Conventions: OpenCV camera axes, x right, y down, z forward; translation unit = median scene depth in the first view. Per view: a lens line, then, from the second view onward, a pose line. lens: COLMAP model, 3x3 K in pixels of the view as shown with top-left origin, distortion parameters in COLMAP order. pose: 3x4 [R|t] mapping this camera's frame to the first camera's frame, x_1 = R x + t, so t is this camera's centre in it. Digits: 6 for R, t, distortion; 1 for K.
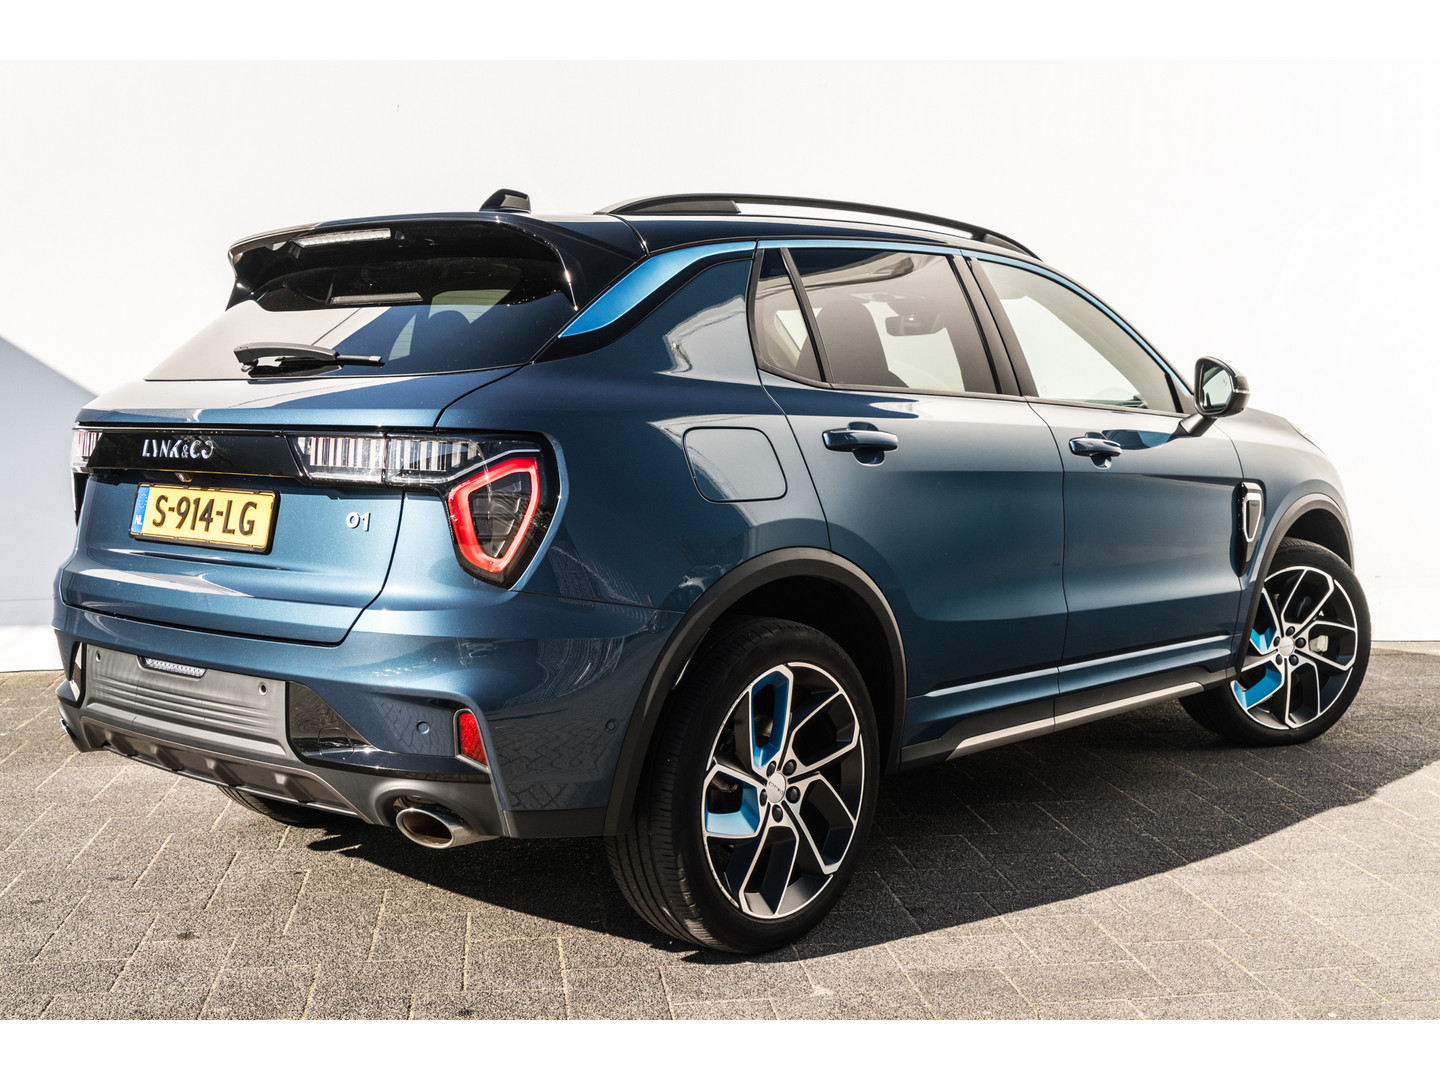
lens RADIAL K [[1685.8, 0, 716.9], [0, 1685.8, 537.7], [0, 0, 1]] dist [0.024979, 0.000000]
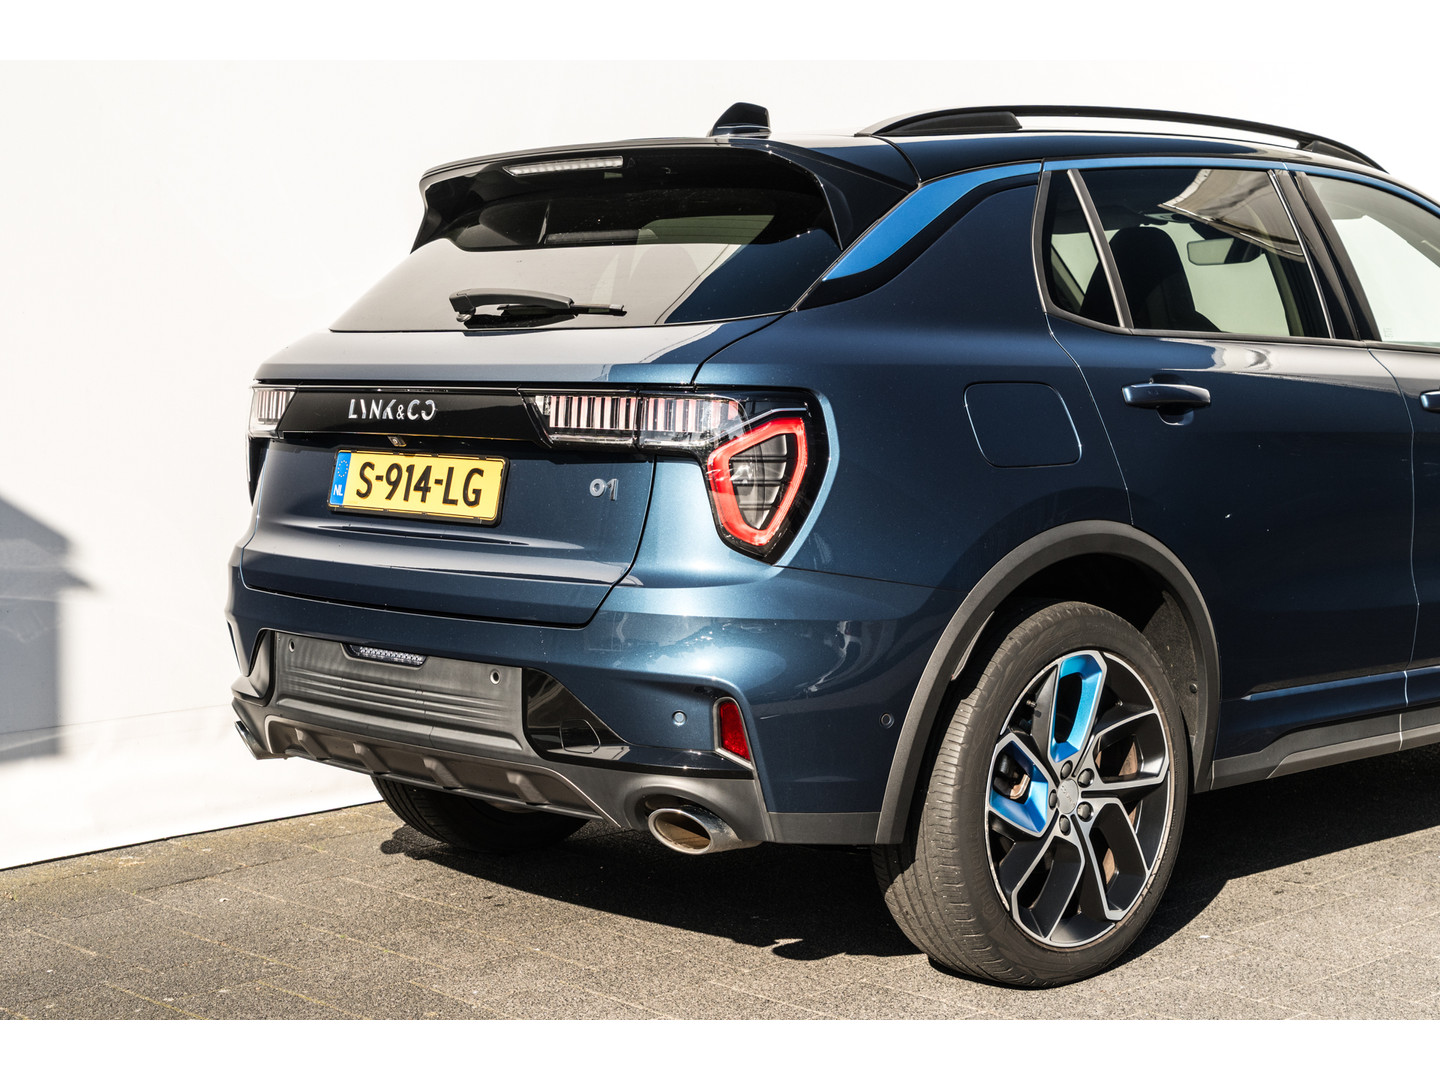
lens RADIAL K [[2403.3, 0, 717.0], [0, 2403.3, 530.1], [0, 0, 1]] dist [0.015989, 0.000000]
pose [[0.996422, -0.000202, -0.084521, -0.040278], [0.000052, 0.999998, -0.001778, 0.012859], [0.084522, 0.001767, 0.996420, -0.240880]]
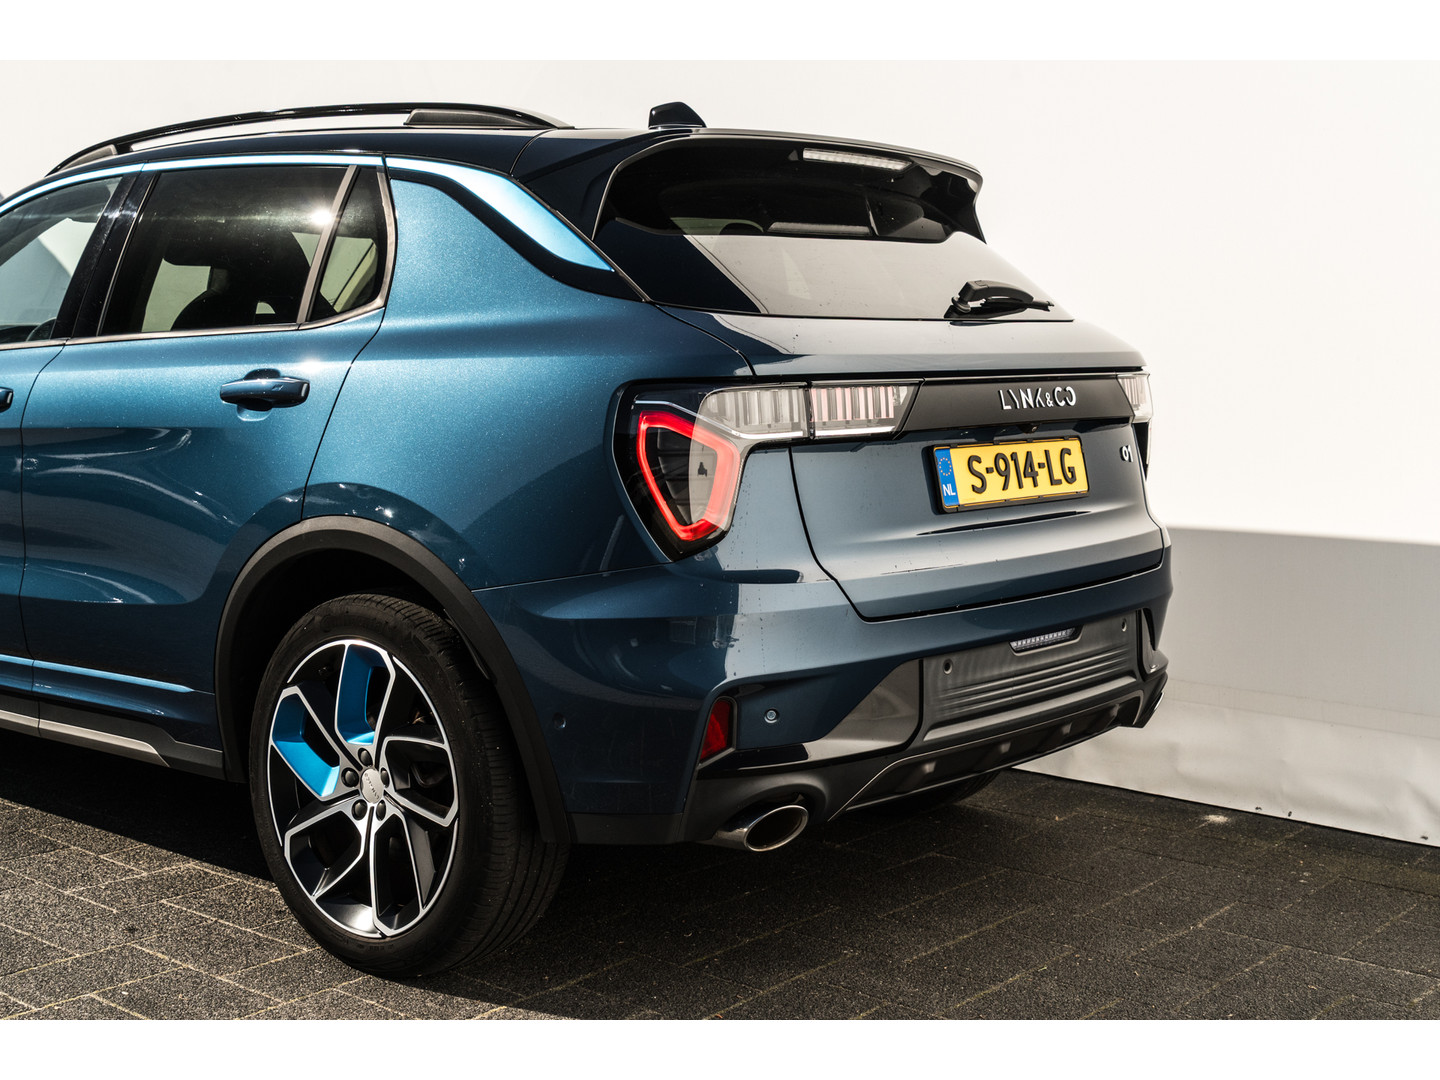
lens RADIAL K [[1885.5, 0, 720.6], [0, 1885.5, 540.3], [0, 0, 1]] dist [0.000867, 0.000000]
pose [[-0.016965, -0.105239, 0.994302, -1.289957], [0.081833, 0.990963, 0.106282, -0.095470], [-0.996502, 0.083170, -0.008200, 1.154909]]
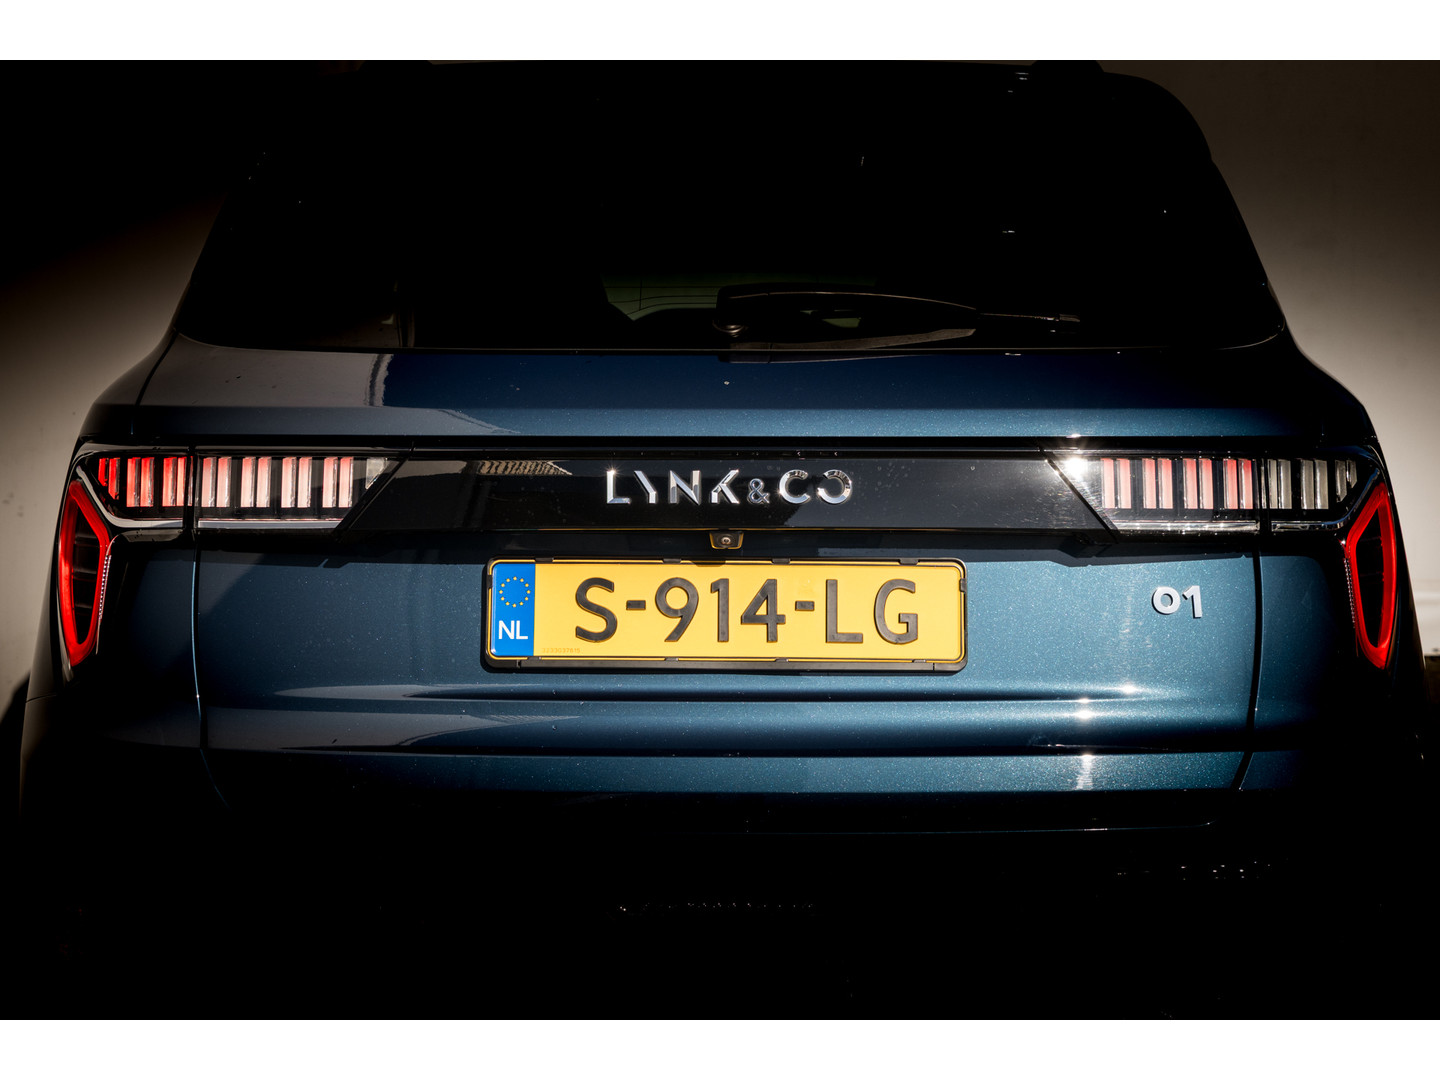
lens RADIAL K [[2507.0, 0, 721.4], [0, 2507.0, 541.5], [0, 0, 1]] dist [0.042343, 0.000000]
pose [[0.752769, -0.044017, 0.656812, -0.807344], [0.051325, 0.998649, 0.008102, -0.041127], [-0.656281, 0.027612, 0.754011, 0.410921]]
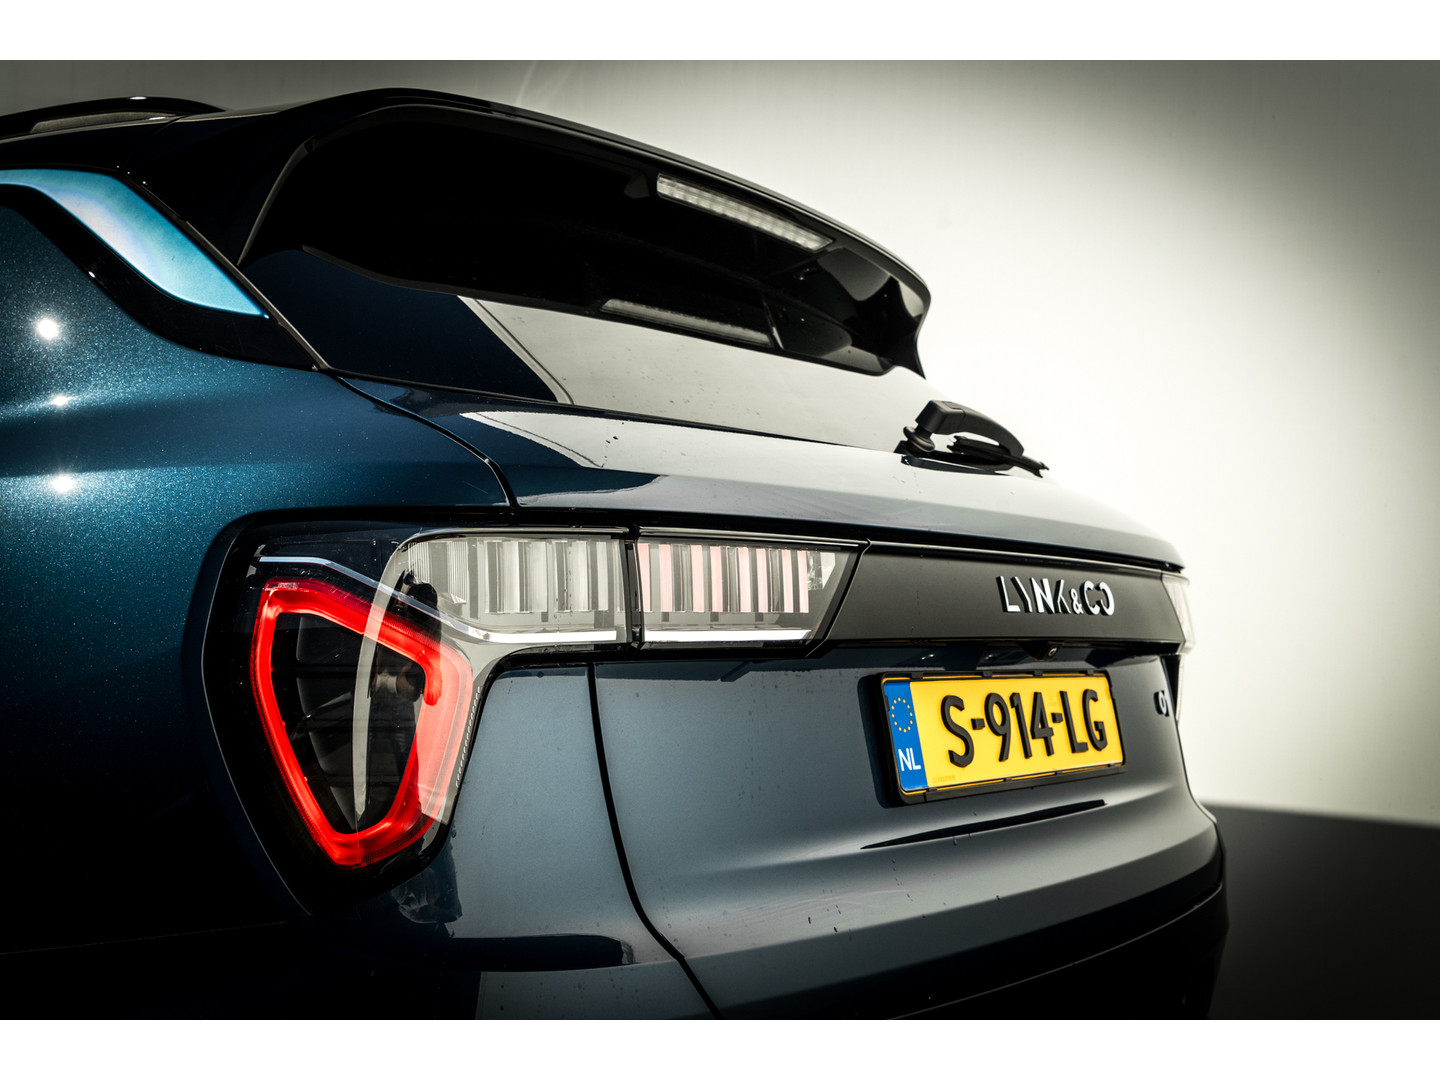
lens RADIAL K [[1533.5, 0, 728.2], [0, 1533.5, 542.5], [0, 0, 1]] dist [0.021382, 0.000000]
pose [[-0.072677, 0.046436, 0.996274, -0.752360], [0.055409, 0.997561, -0.042454, -0.053337], [-0.995815, 0.052117, -0.075072, 1.105818]]
